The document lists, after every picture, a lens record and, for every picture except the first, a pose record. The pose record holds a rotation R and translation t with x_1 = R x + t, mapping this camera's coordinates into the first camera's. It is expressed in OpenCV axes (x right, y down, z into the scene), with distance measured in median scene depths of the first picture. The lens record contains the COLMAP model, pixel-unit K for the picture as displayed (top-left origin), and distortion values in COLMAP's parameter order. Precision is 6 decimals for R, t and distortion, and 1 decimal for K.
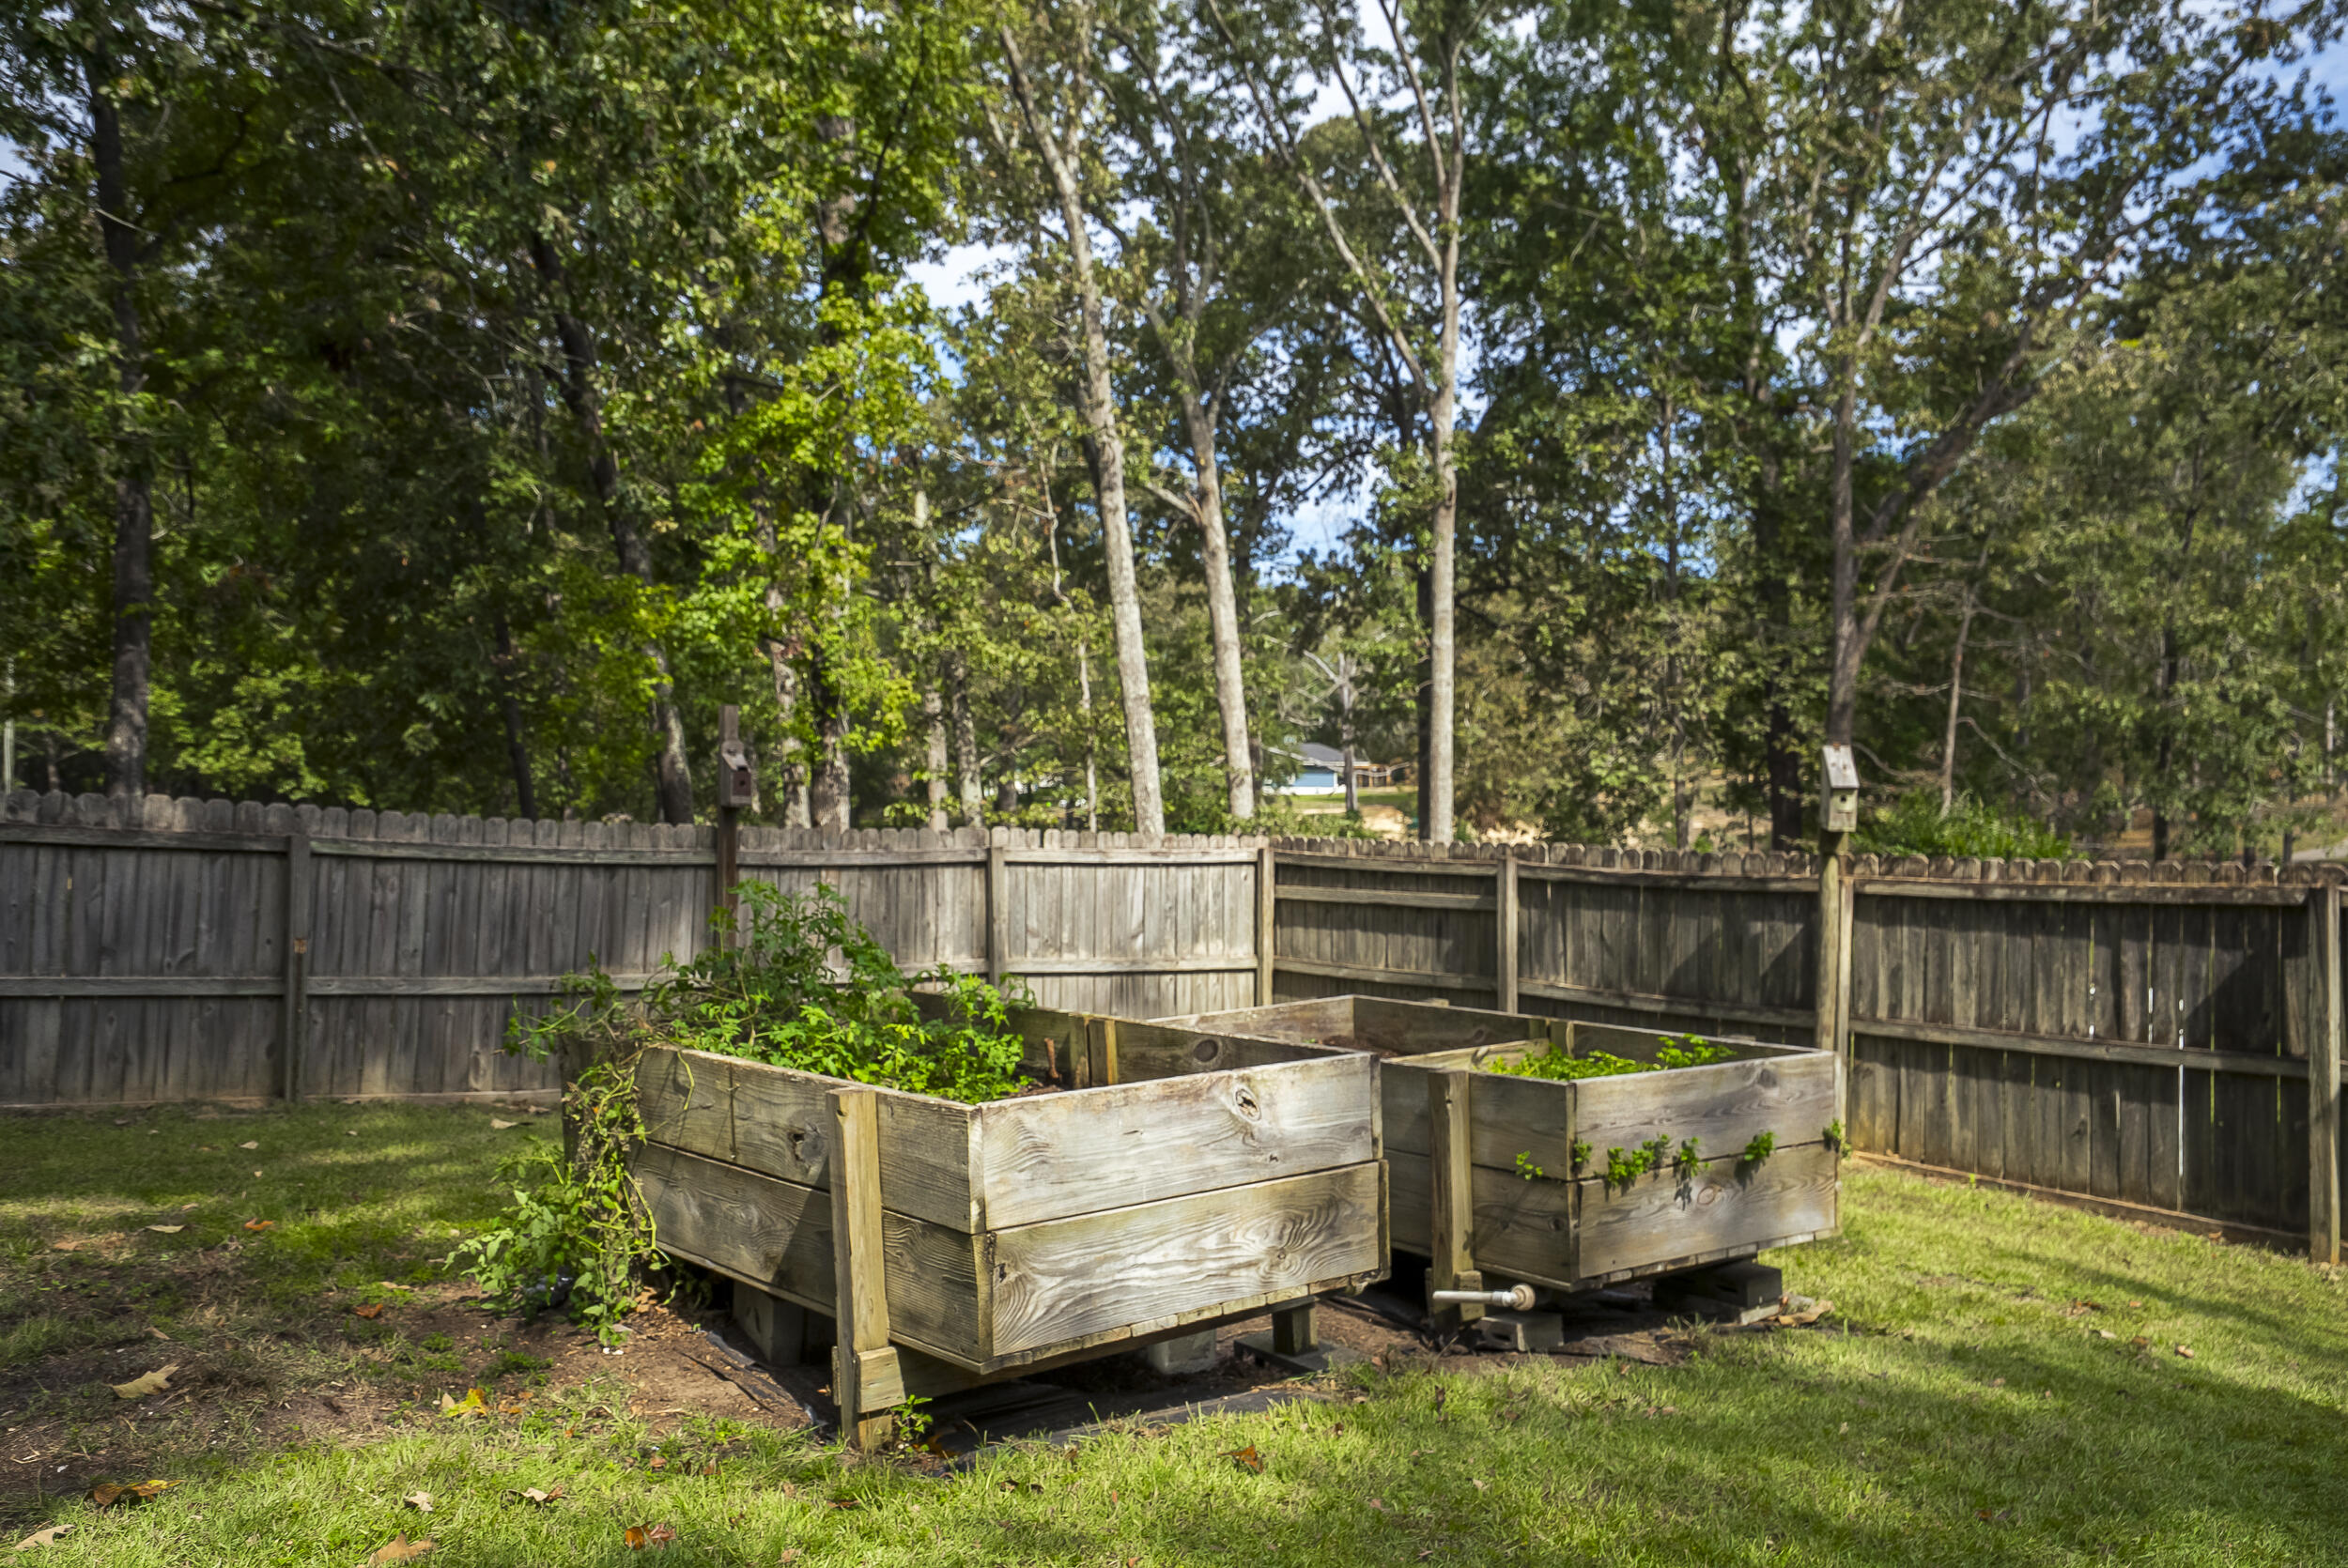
lens RADIAL K [[1895.4, 0, 1172.8], [0, 1895.4, 785.5], [0, 0, 1]] dist [0.011471, 0.001383]
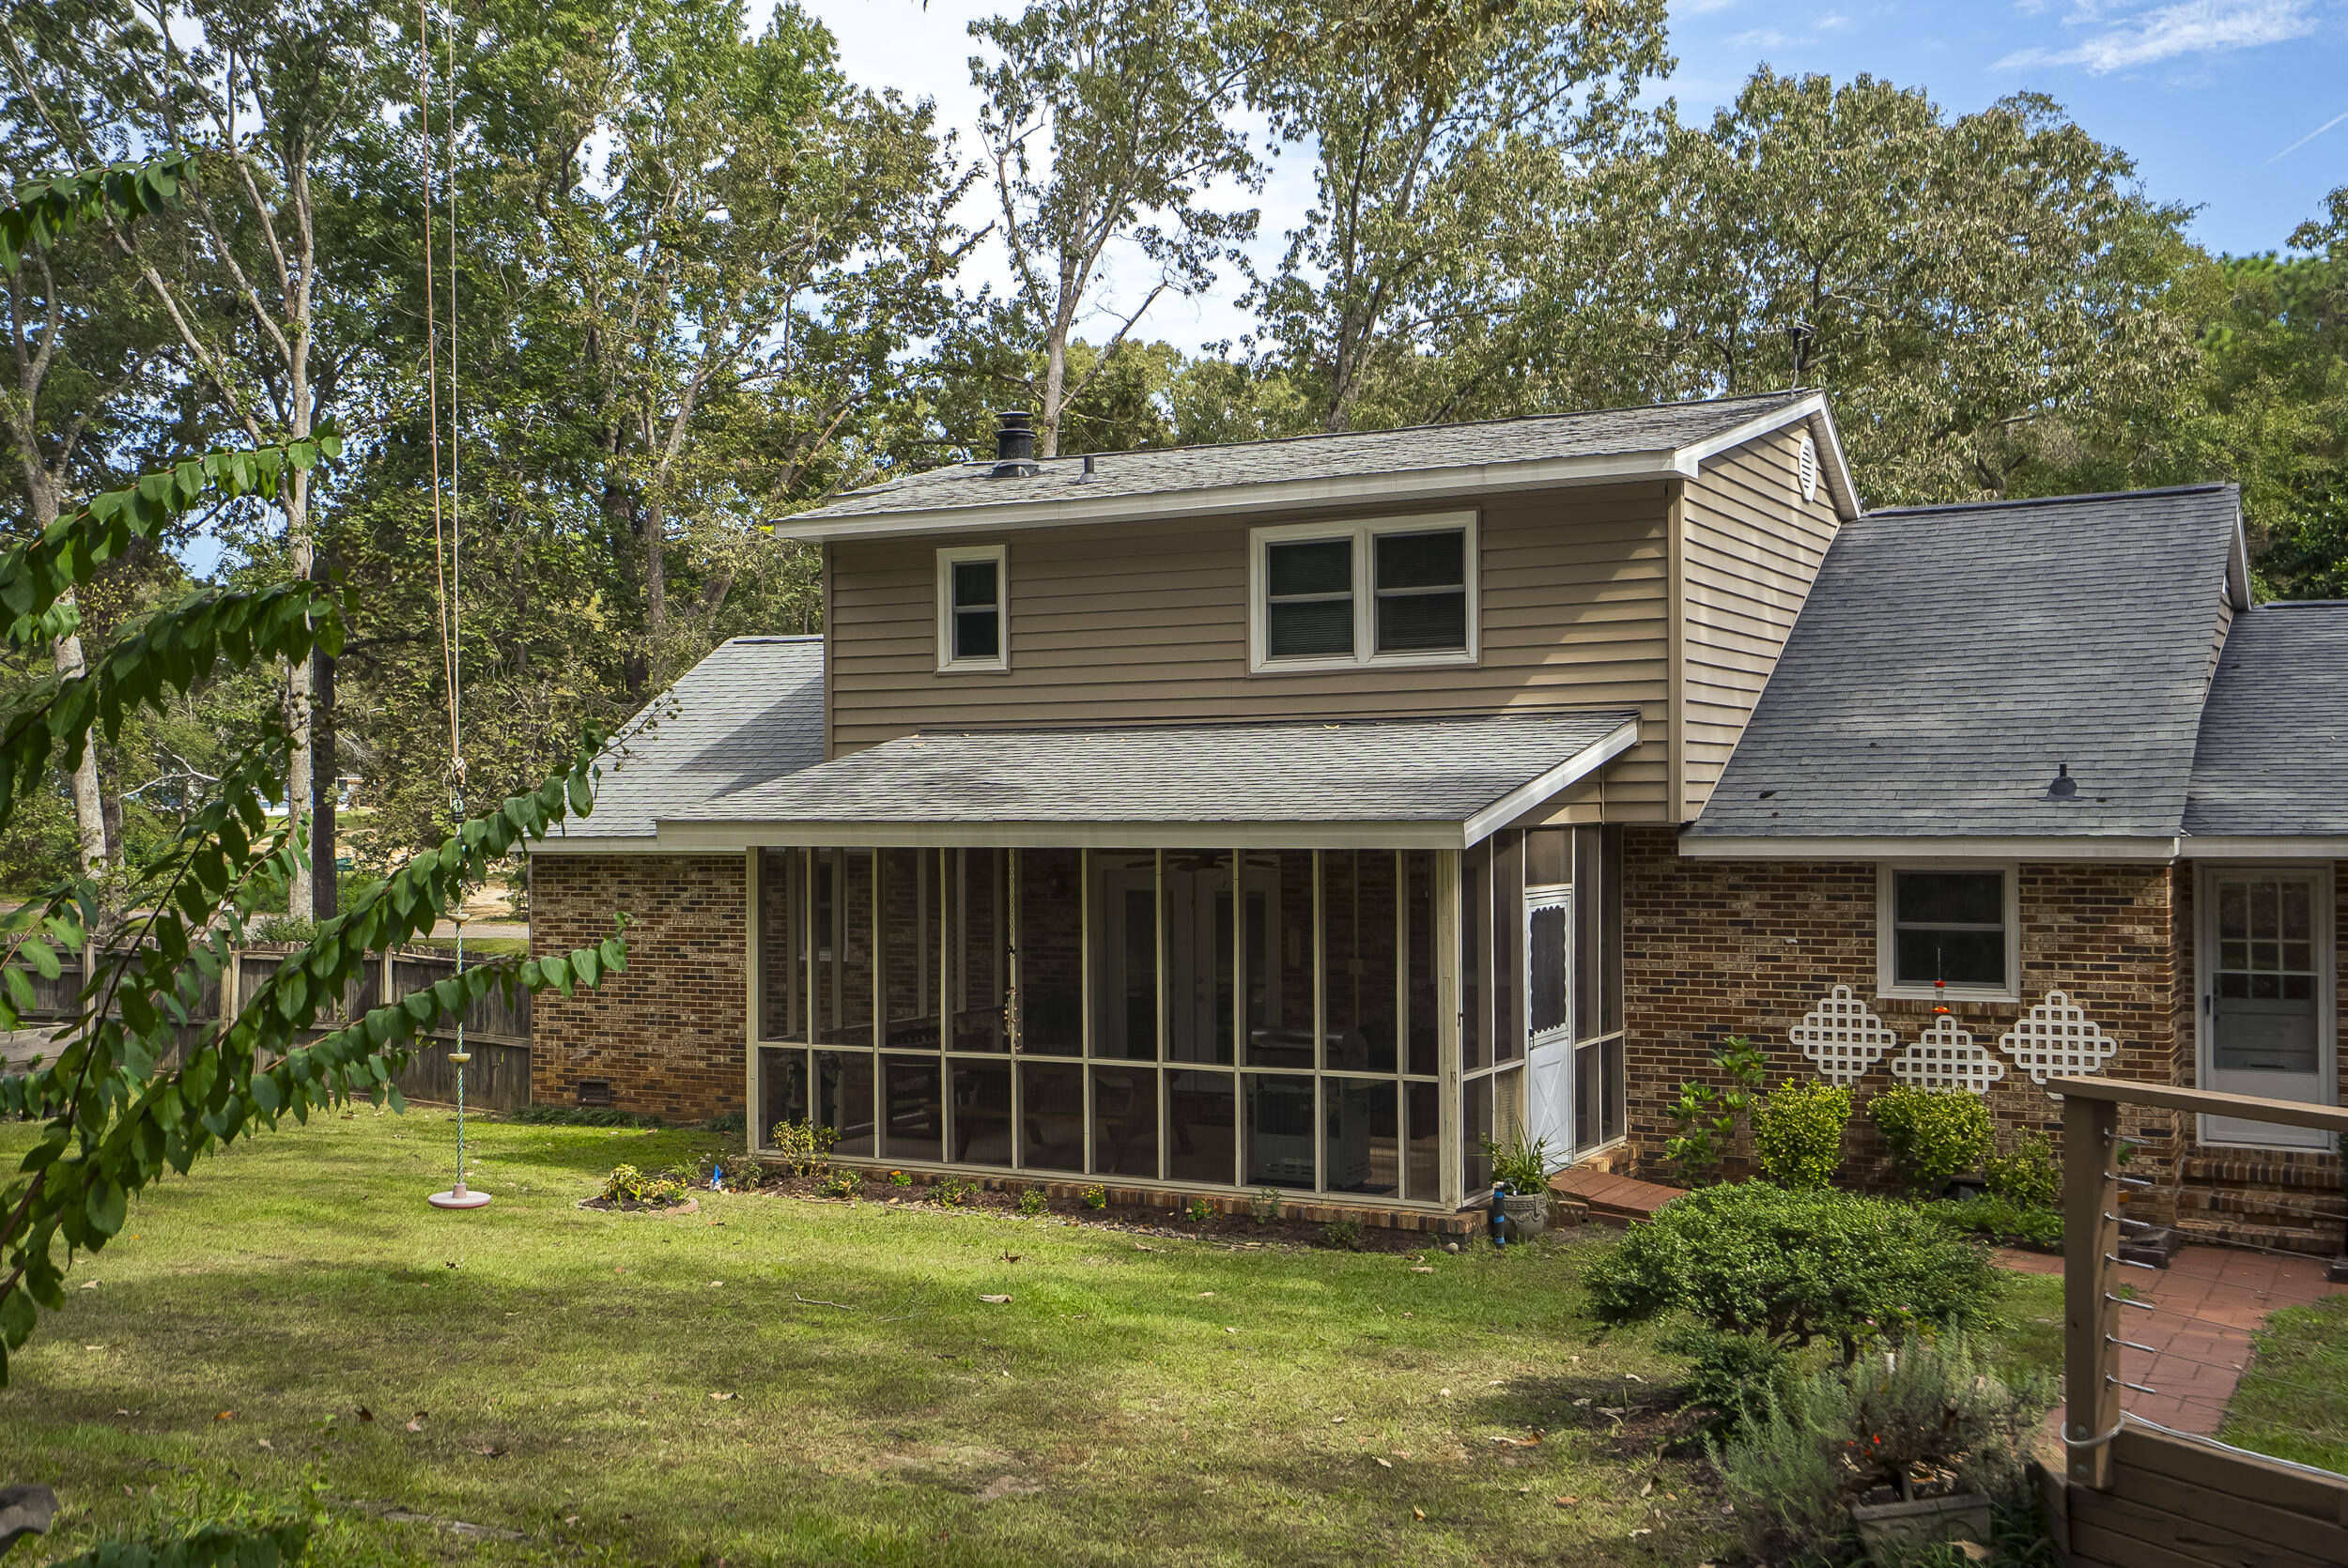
lens RADIAL K [[2378.5, 0, 1185.7], [0, 2378.5, 801.8], [0, 0, 1]] dist [0.077241, 0.000000]
pose [[0.918174, -0.009759, 0.396057, 0.106928], [0.006100, 0.999926, 0.010497, -0.057367], [-0.396130, -0.007223, 0.918166, -0.763016]]
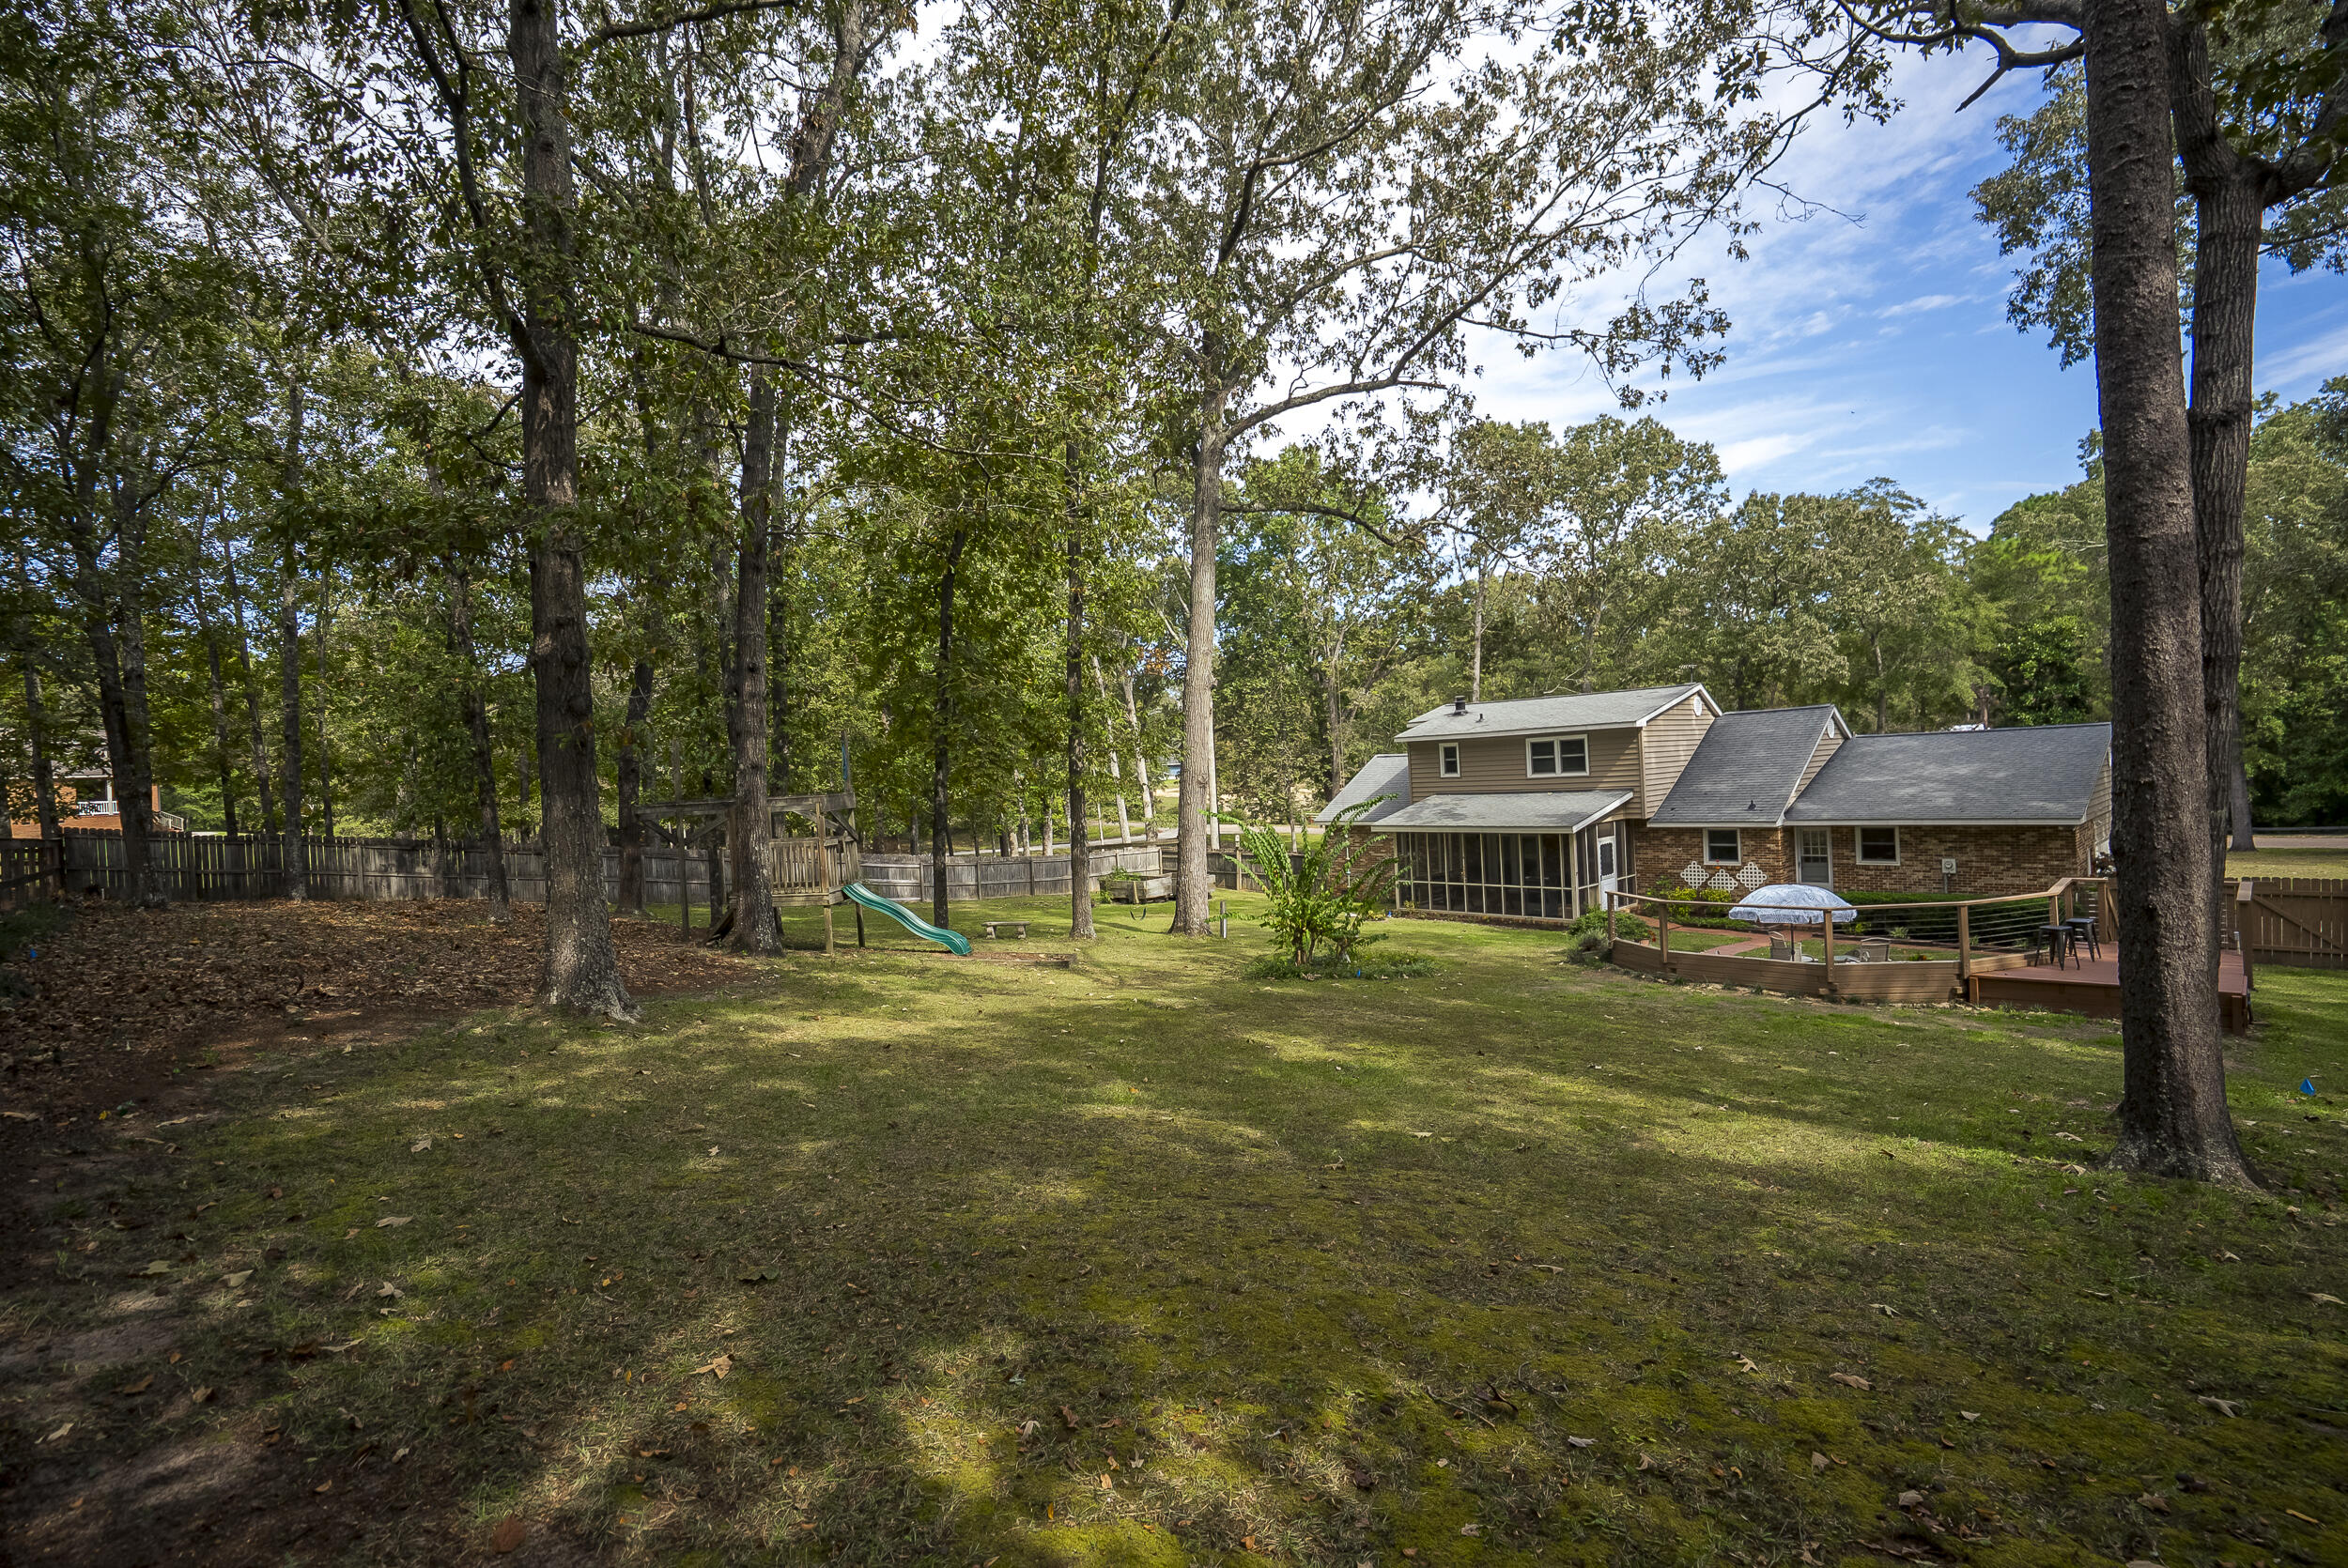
lens RADIAL K [[1124.0, 0, 1180.4], [0, 1124.0, 770.7], [0, 0, 1]] dist [-0.050277, 0.014567]
pose [[0.995592, -0.056380, 0.074952, -0.075043], [0.055297, 0.998335, 0.016444, -0.143214], [-0.075754, -0.012227, 0.997052, -1.350003]]
